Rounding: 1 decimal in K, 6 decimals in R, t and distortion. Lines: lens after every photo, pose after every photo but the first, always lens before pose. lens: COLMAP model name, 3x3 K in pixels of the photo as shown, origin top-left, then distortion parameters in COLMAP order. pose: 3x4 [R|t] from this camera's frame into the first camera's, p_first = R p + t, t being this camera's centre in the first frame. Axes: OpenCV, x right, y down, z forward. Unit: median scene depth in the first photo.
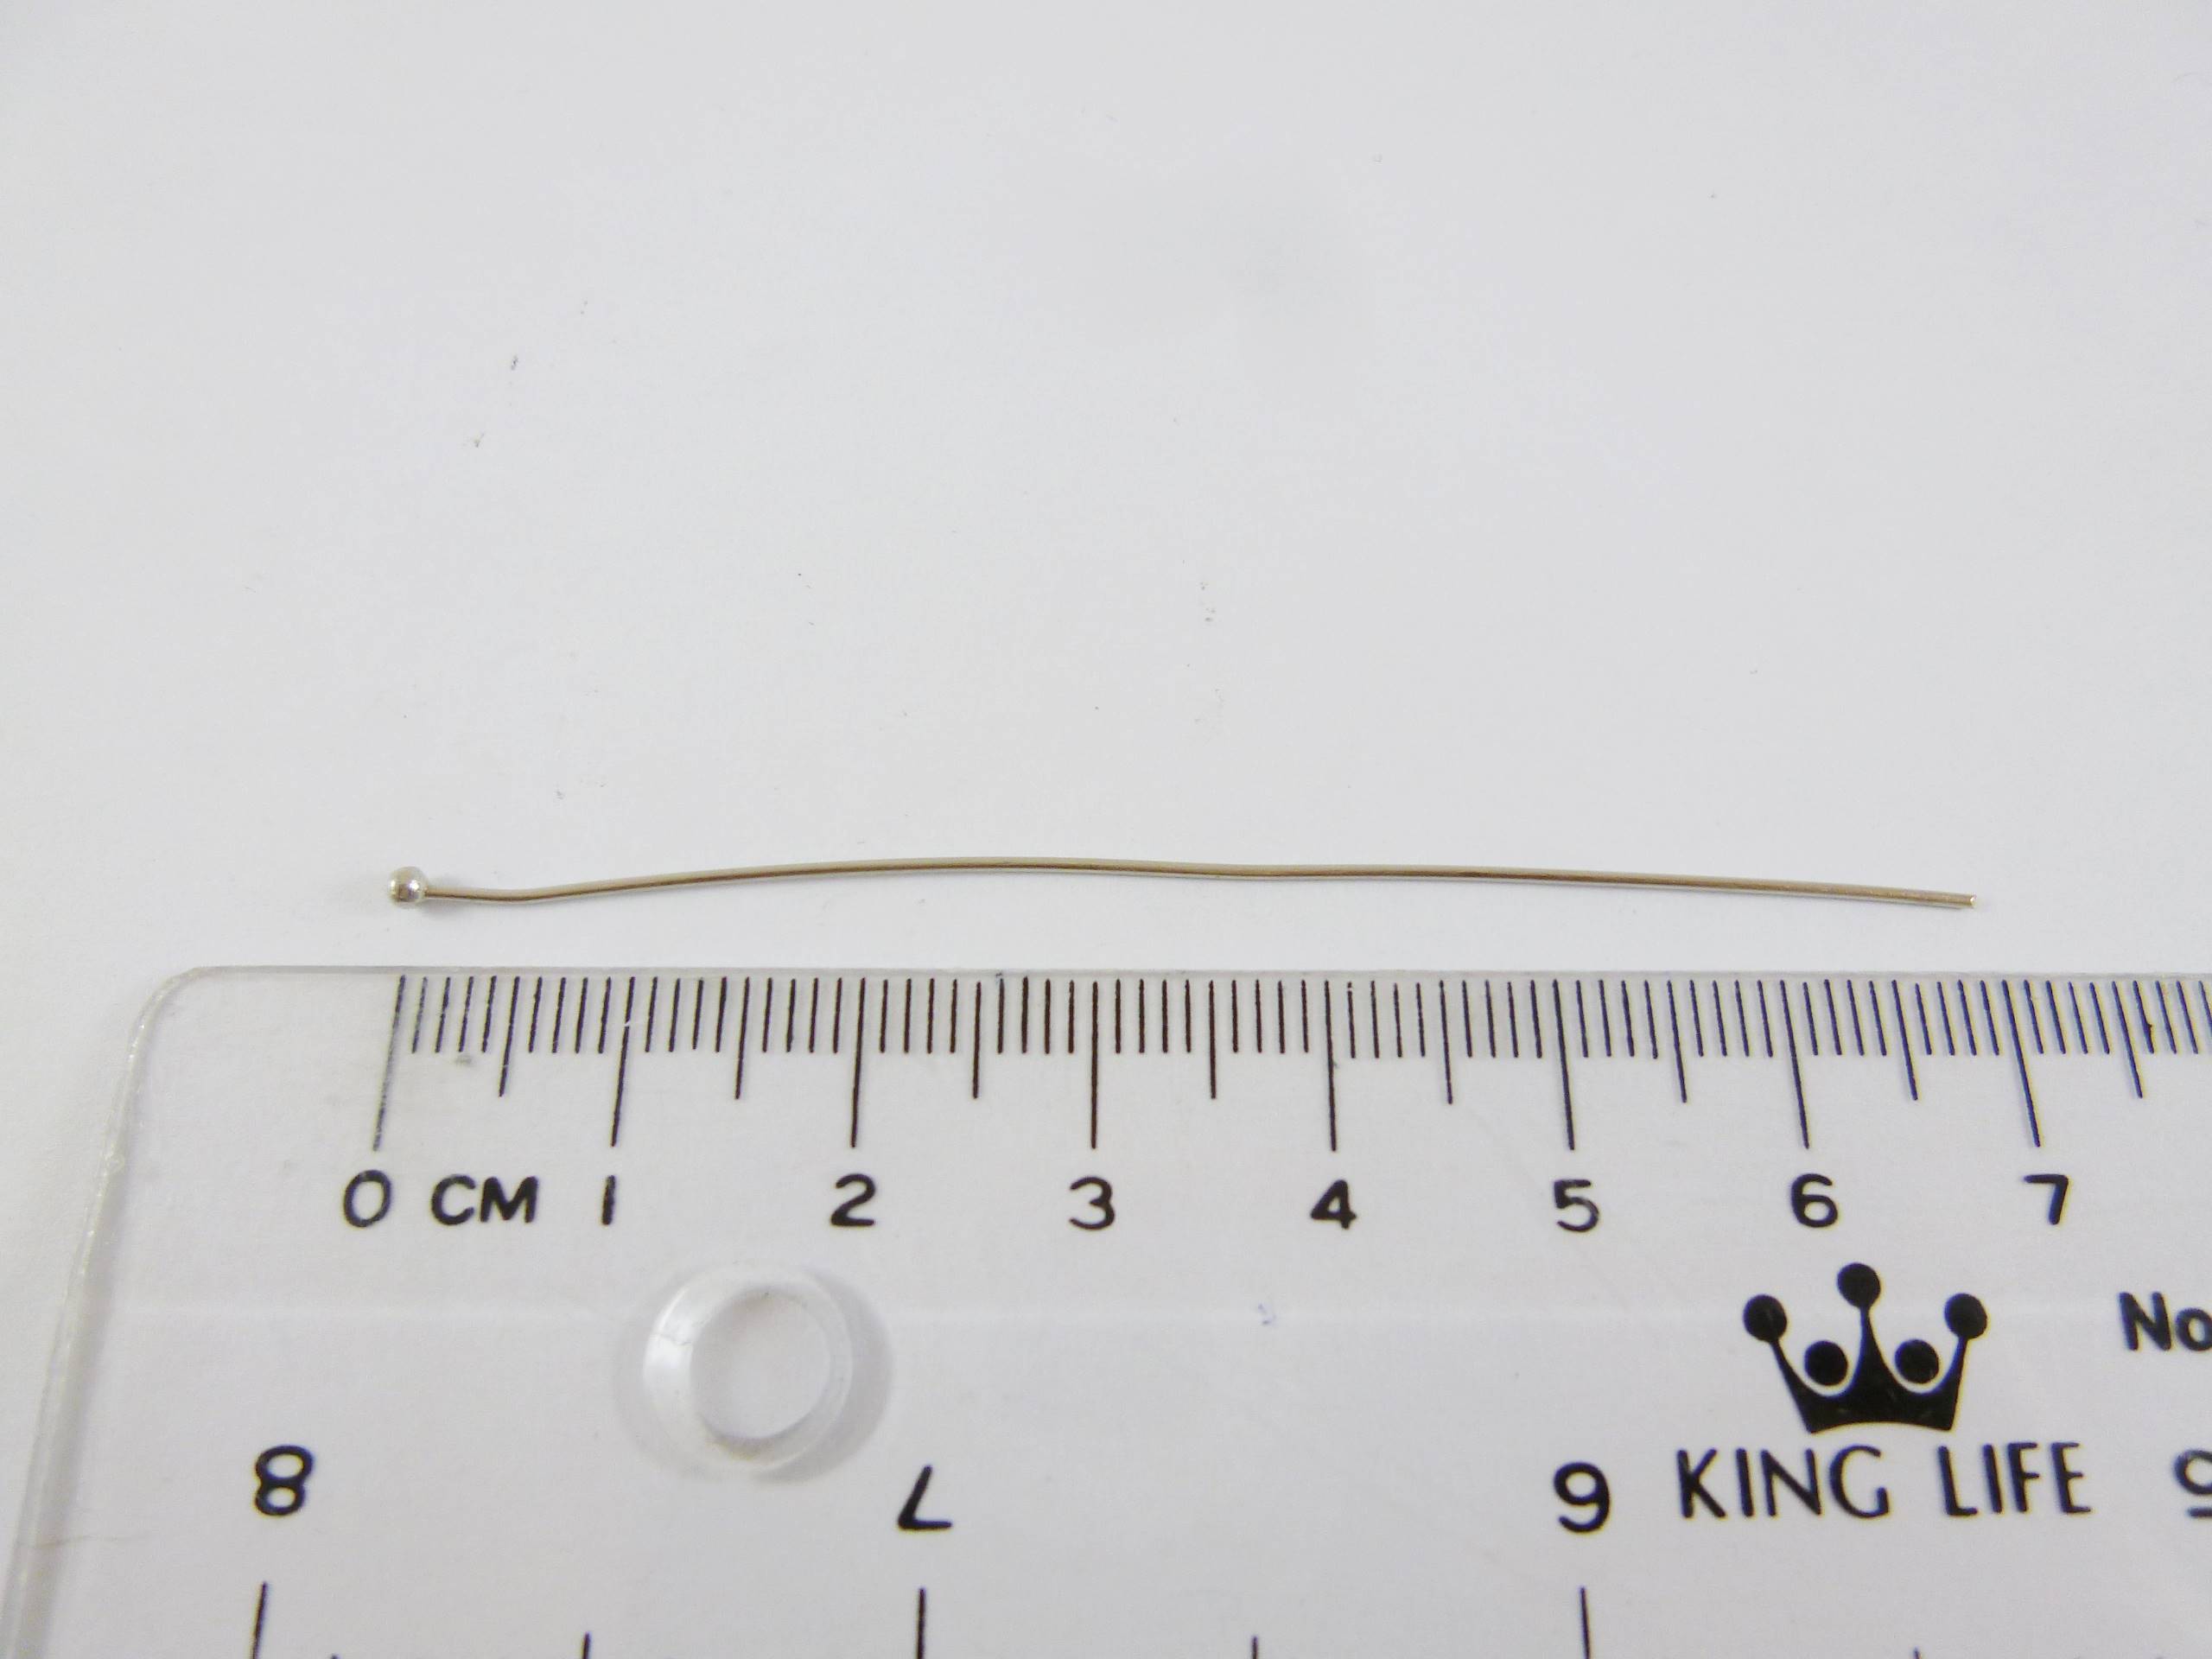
lens RADIAL K [[1586.4, 0, 1106.0], [0, 1586.4, 829.5], [0, 0, 1]] dist [-0.040352, 0.011683]
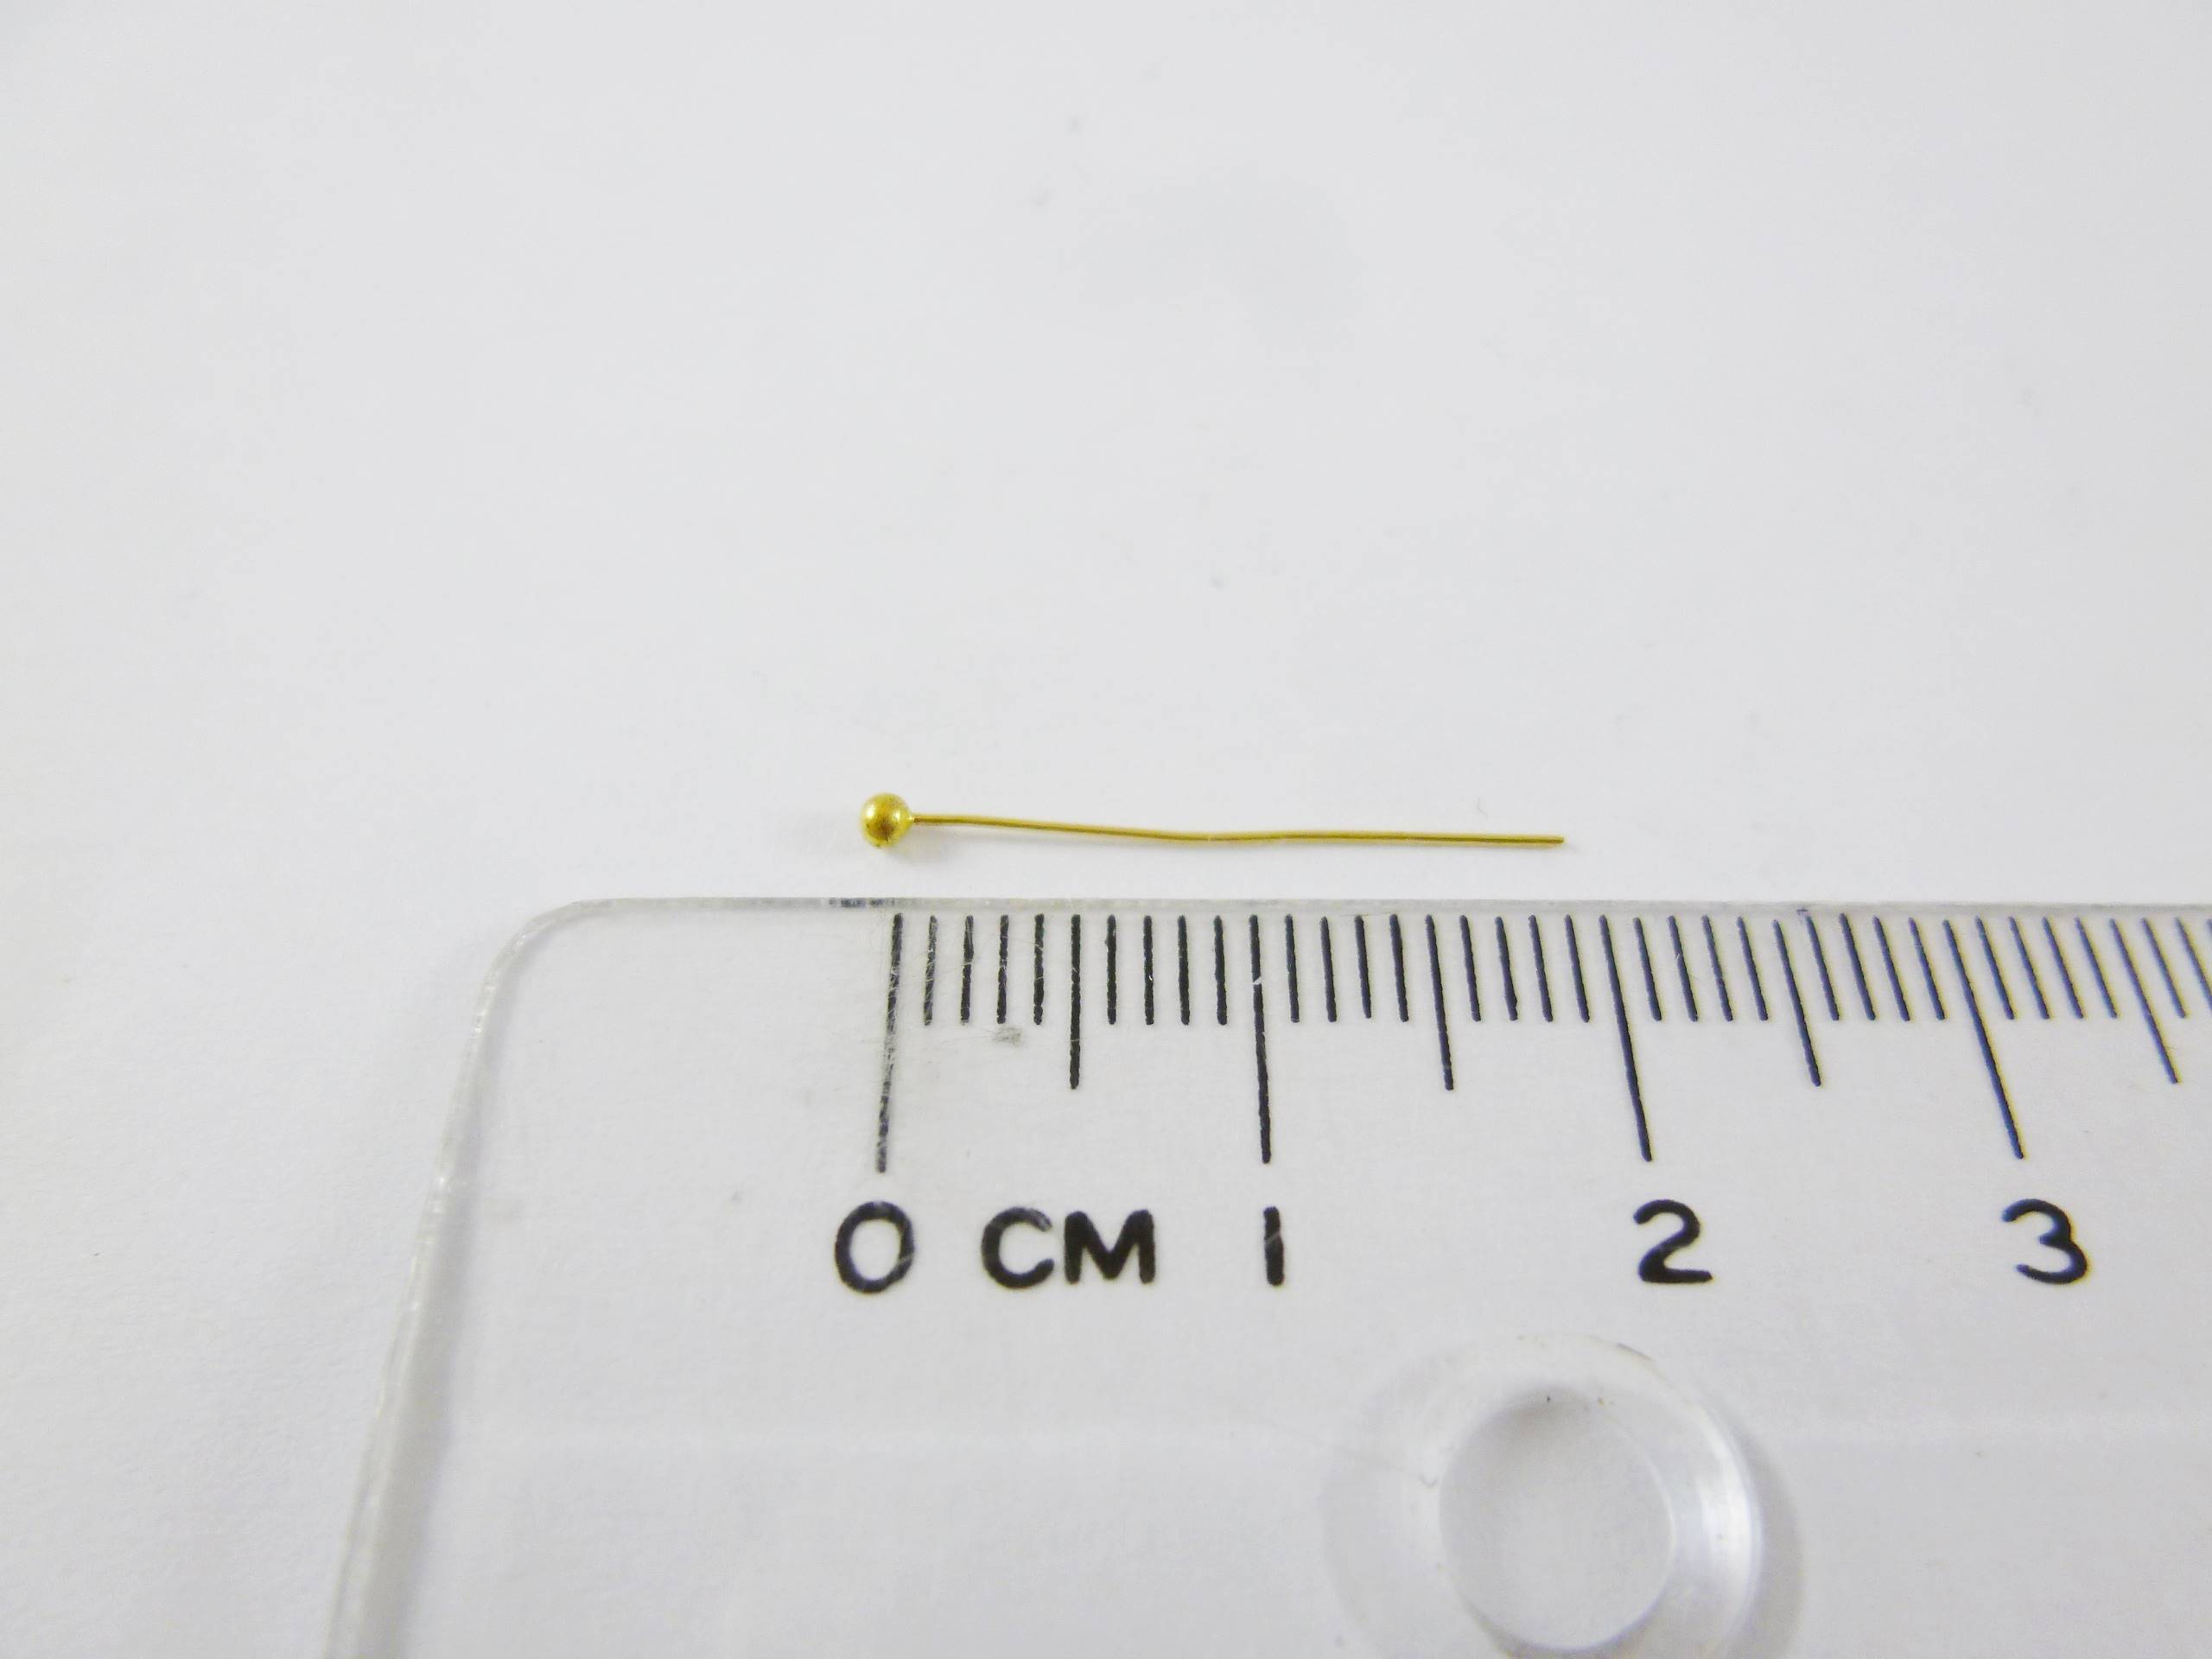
lens RADIAL K [[1586.4, 0, 1106.0], [0, 1586.4, 829.5], [0, 0, 1]] dist [-0.040352, 0.011683]
pose [[0.999939, 0.000556, 0.011017, -0.374801], [0.001492, 0.982720, -0.185091, 0.183293], [-0.010929, 0.185096, 0.982660, 0.353408]]
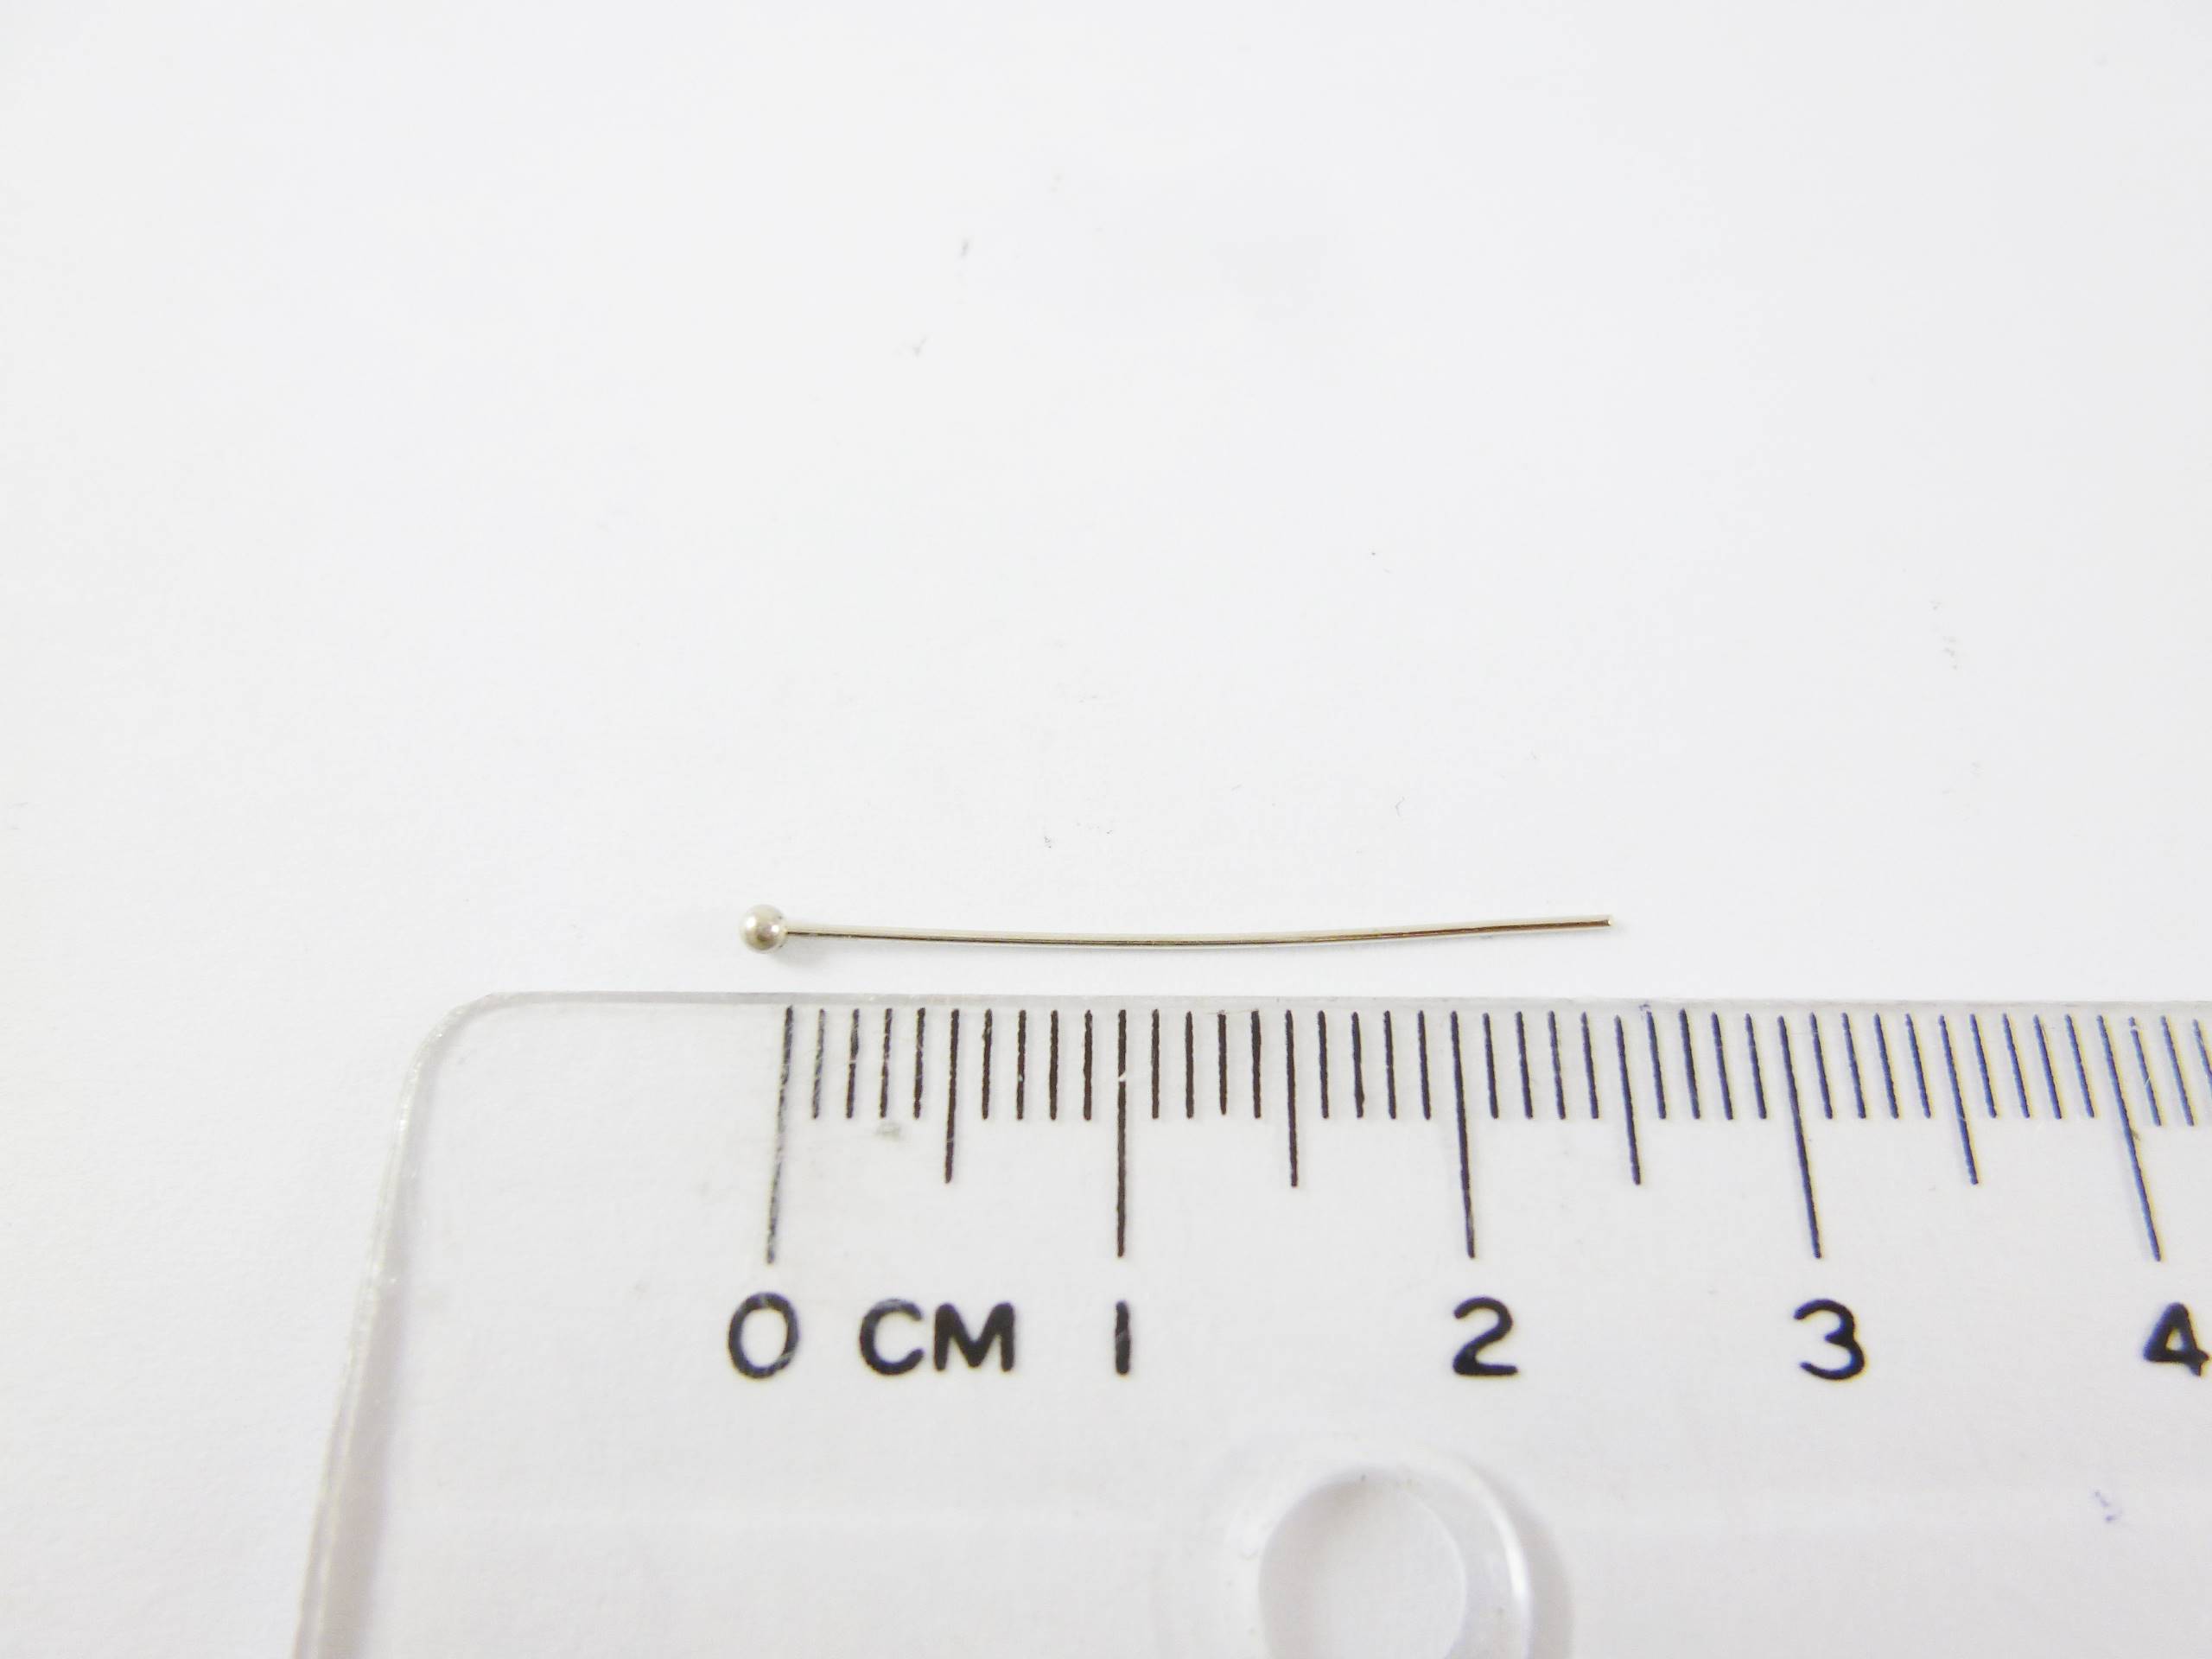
lens RADIAL K [[1586.4, 0, 1106.0], [0, 1586.4, 829.5], [0, 0, 1]] dist [-0.040352, 0.011683]
pose [[0.999989, 0.003394, -0.003141, -0.310501], [-0.003487, 0.999536, -0.030269, 0.035586], [0.003037, 0.030280, 0.999537, 0.302663]]
